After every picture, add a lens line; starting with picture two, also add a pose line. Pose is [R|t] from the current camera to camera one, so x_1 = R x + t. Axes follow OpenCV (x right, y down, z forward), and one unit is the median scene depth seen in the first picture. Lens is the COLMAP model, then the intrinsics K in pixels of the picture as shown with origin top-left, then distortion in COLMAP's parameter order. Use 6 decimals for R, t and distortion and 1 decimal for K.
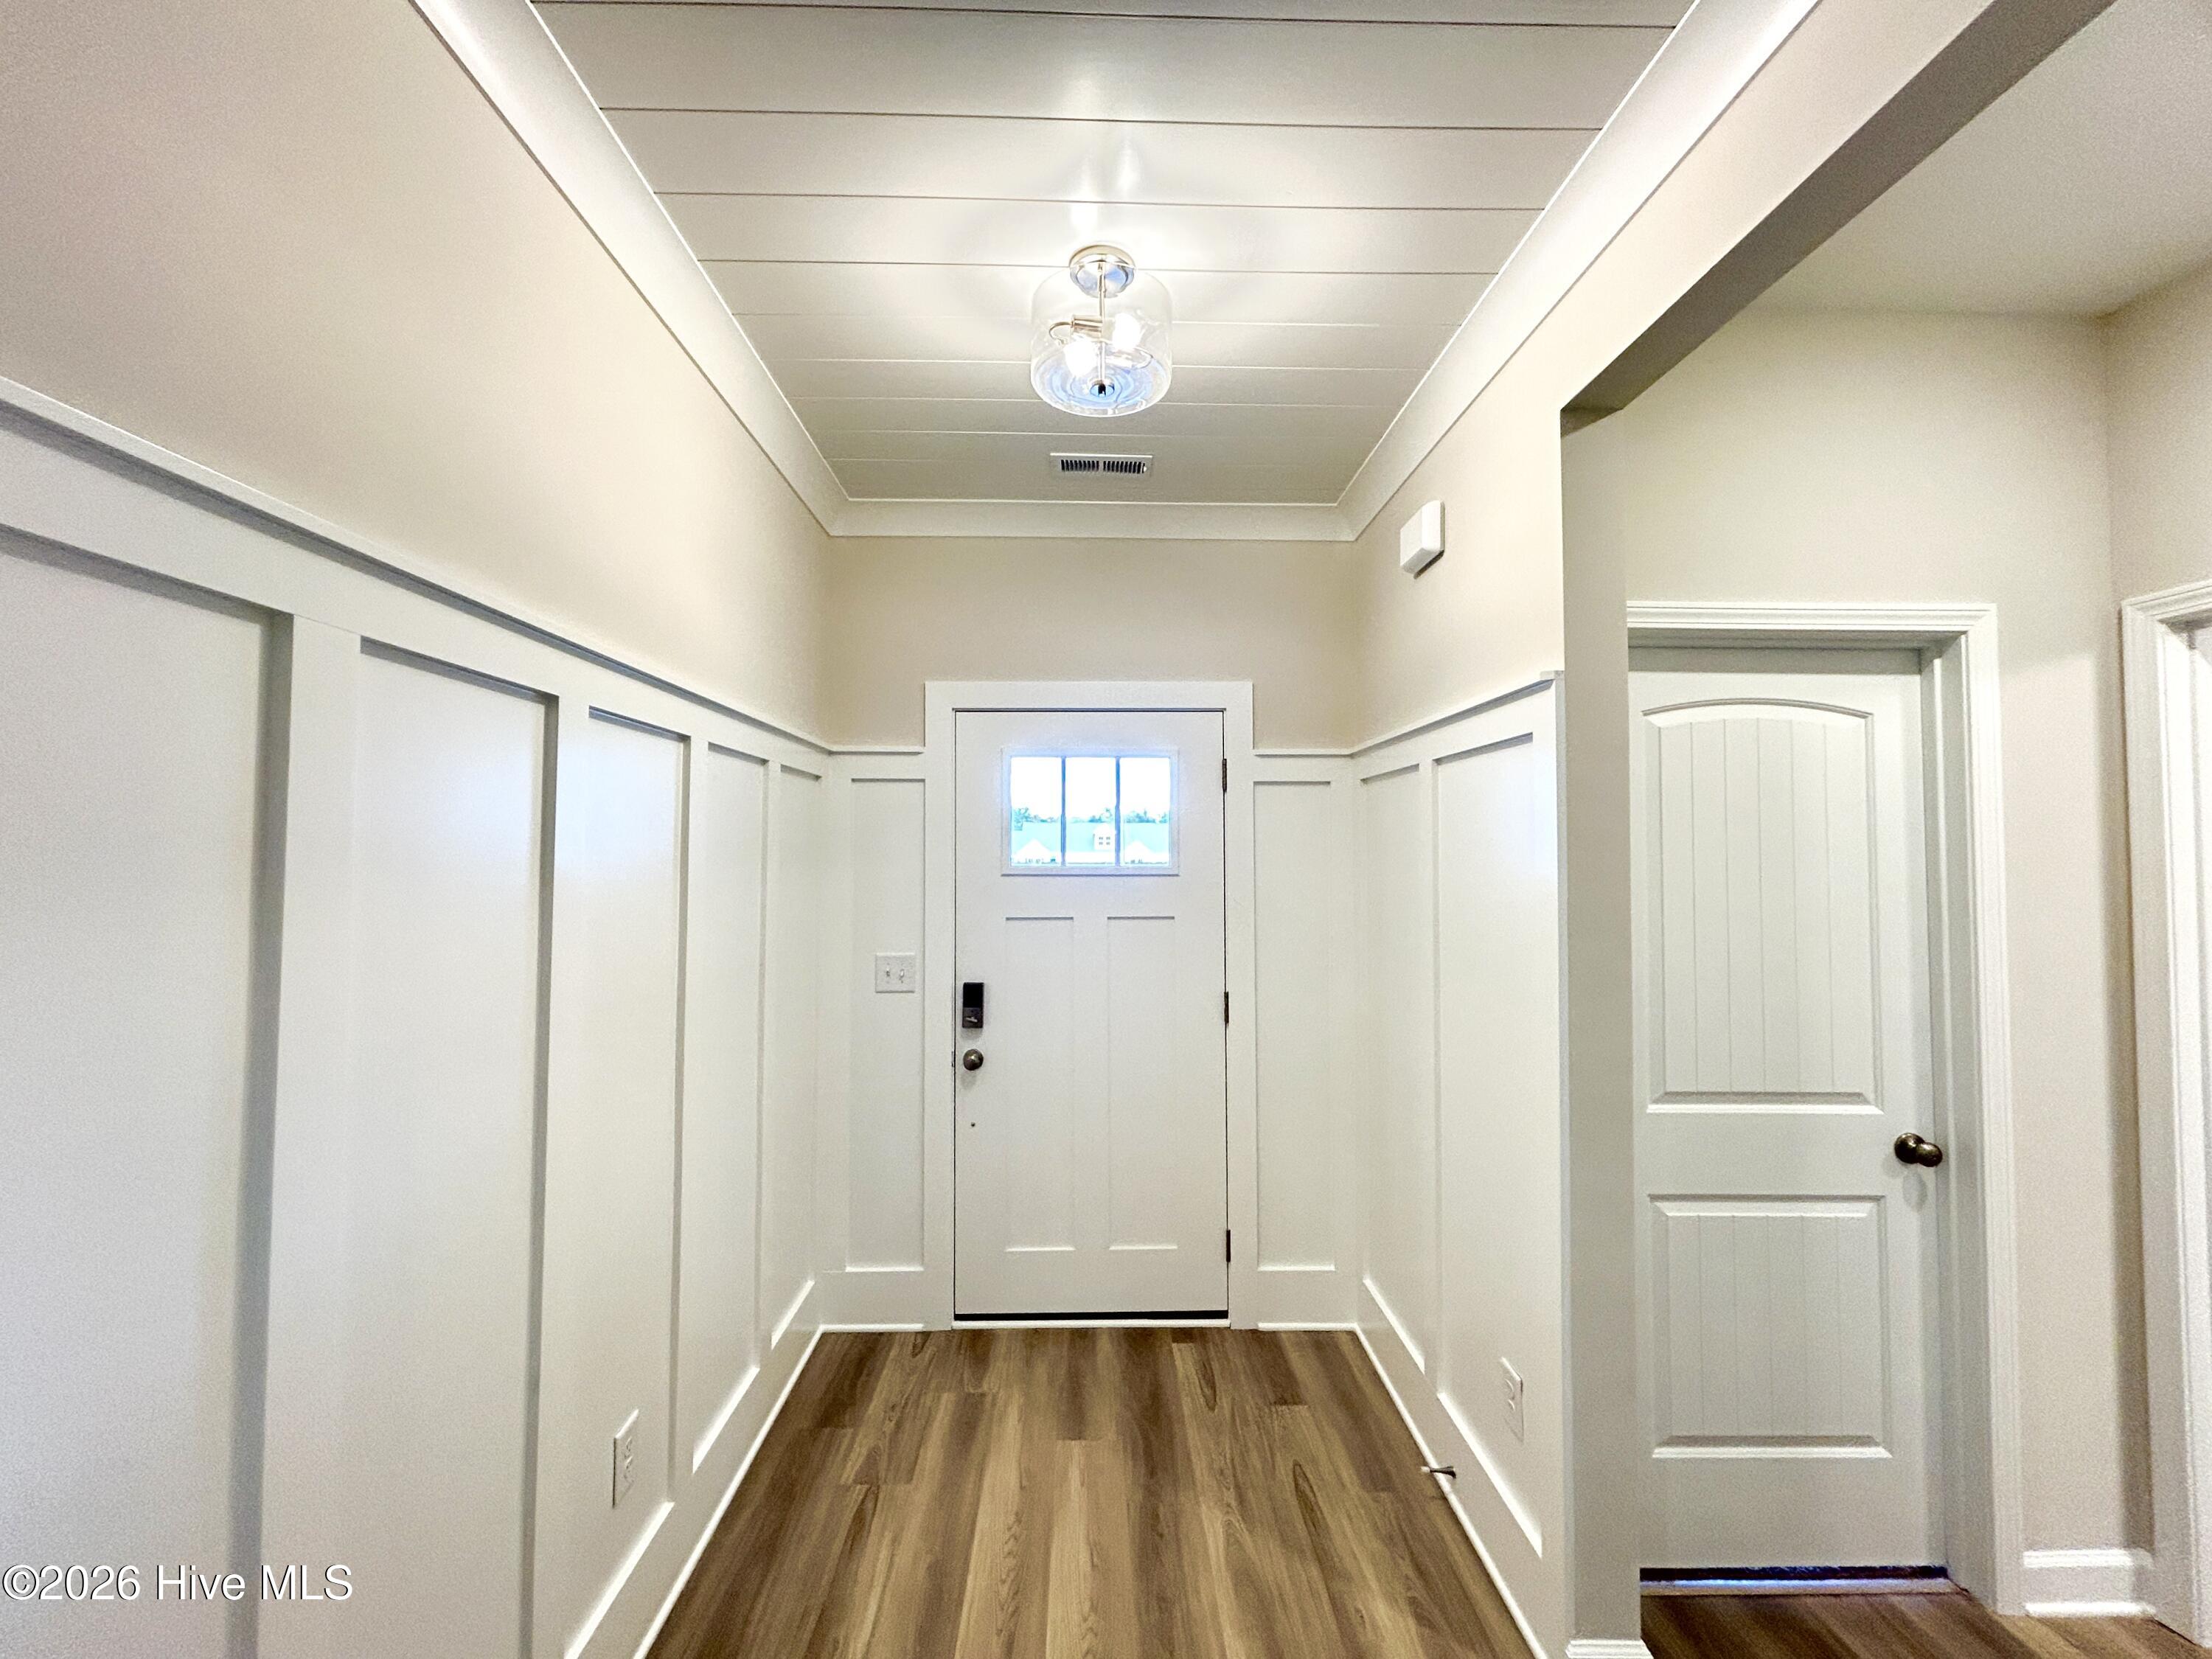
lens RADIAL K [[882.9, 0, 1100.0], [0, 882.9, 825.9], [0, 0, 1]] dist [-0.001570, -0.000143]
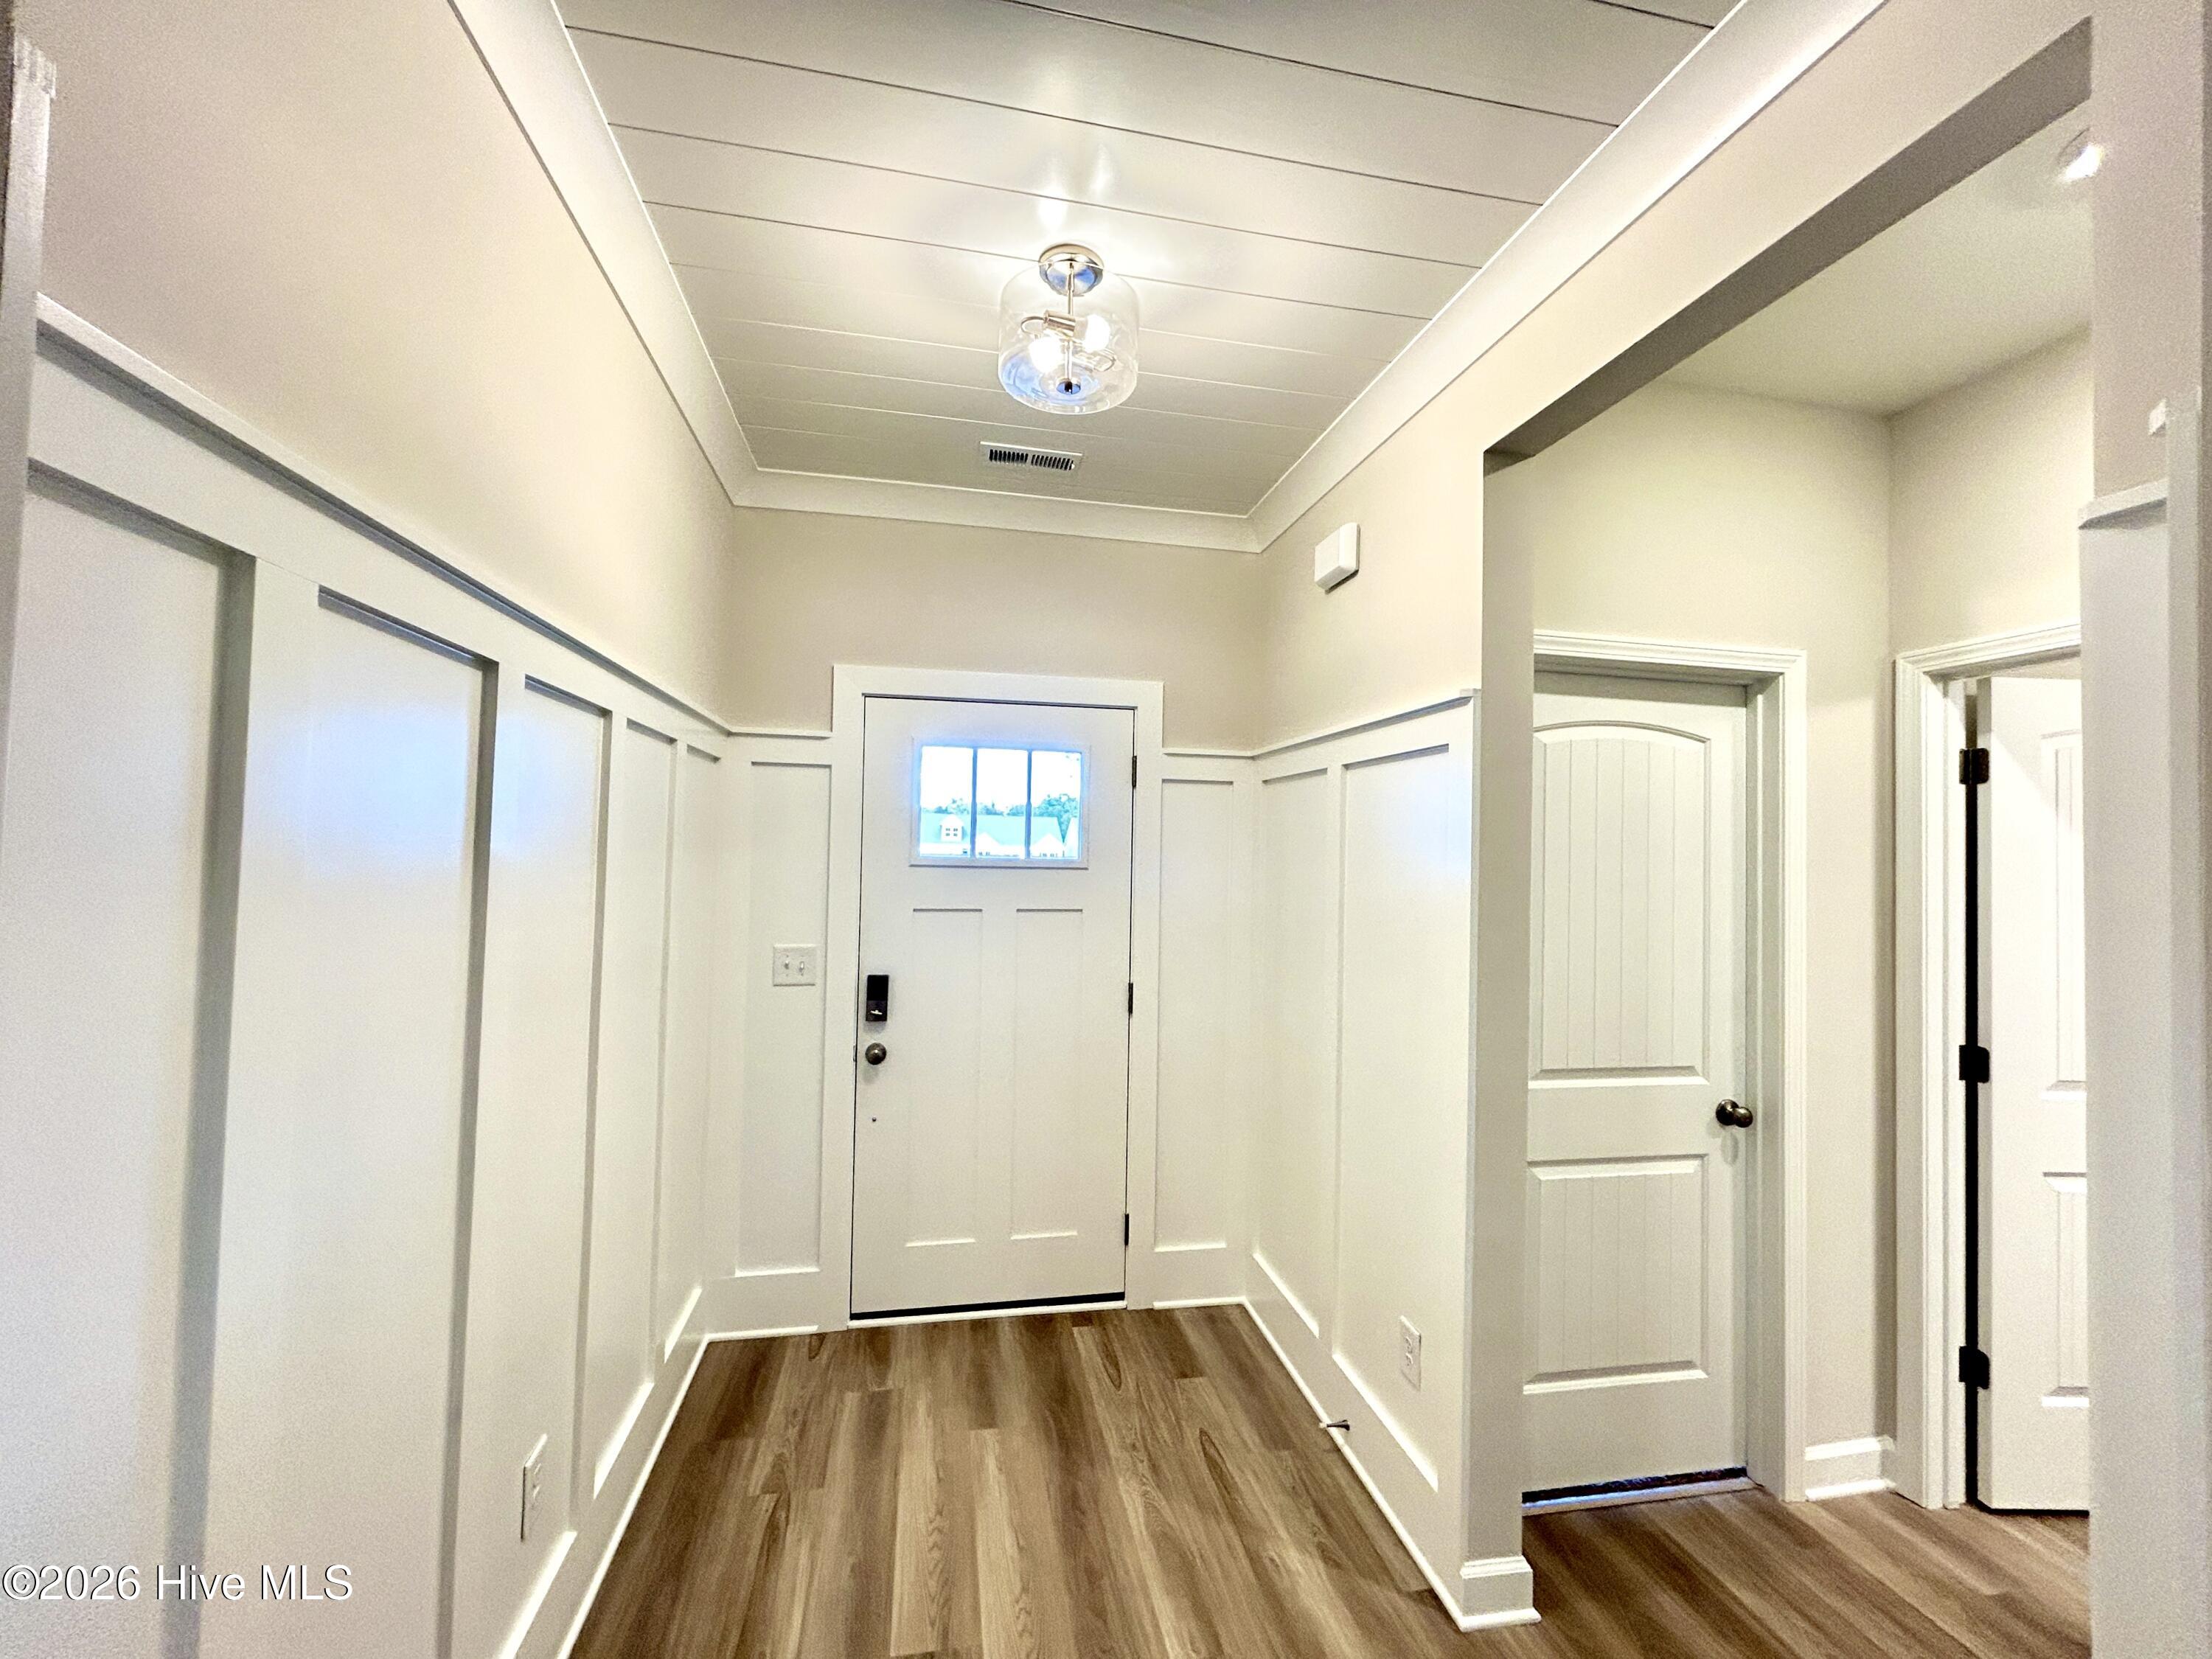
lens RADIAL K [[882.9, 0, 1097.8], [0, 882.9, 826.4], [0, 0, 1]] dist [-0.001570, -0.000143]
pose [[0.985251, 0.024351, 0.169376, -0.100657], [-0.025774, 0.999649, 0.006207, 0.000893], [-0.169165, -0.010481, 0.985532, -0.005368]]
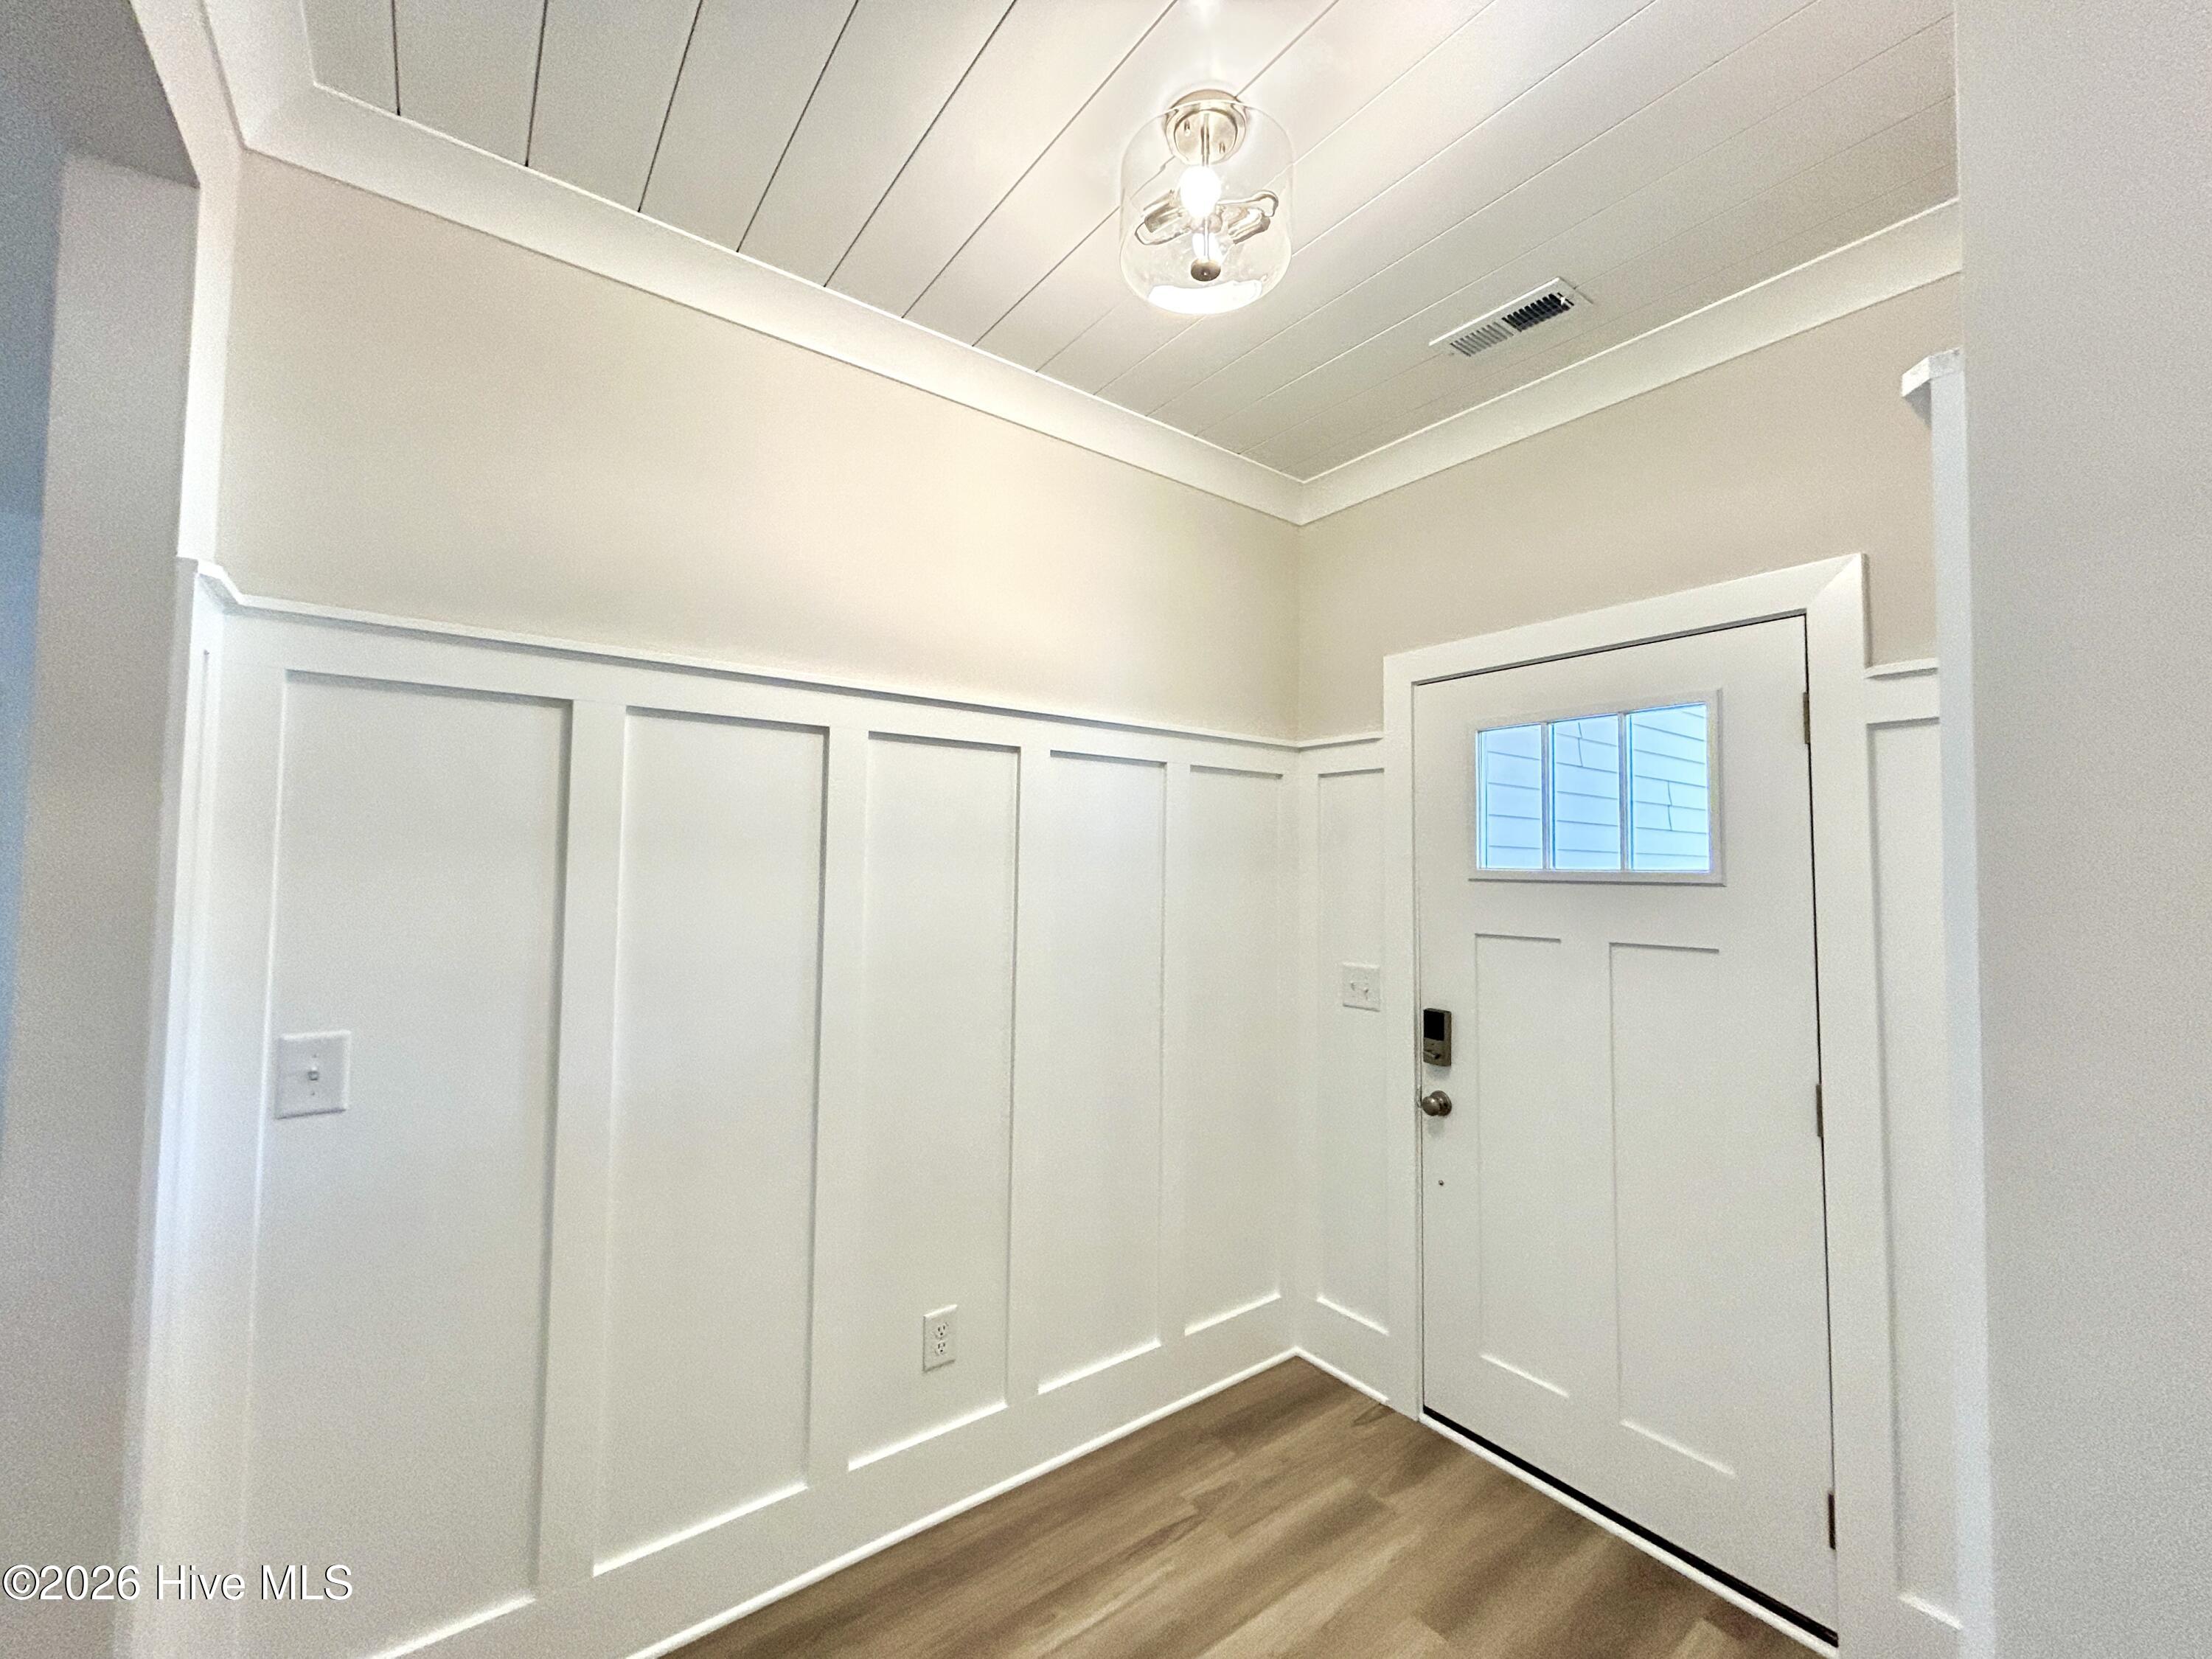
lens RADIAL K [[882.9, 0, 1111.9], [0, 882.9, 824.8], [0, 0, 1]] dist [-0.001570, -0.000143]
pose [[0.586069, -0.033233, -0.809579, 0.486489], [0.016357, 0.999440, -0.029185, 0.033385], [0.810096, 0.003862, 0.586285, 0.369602]]
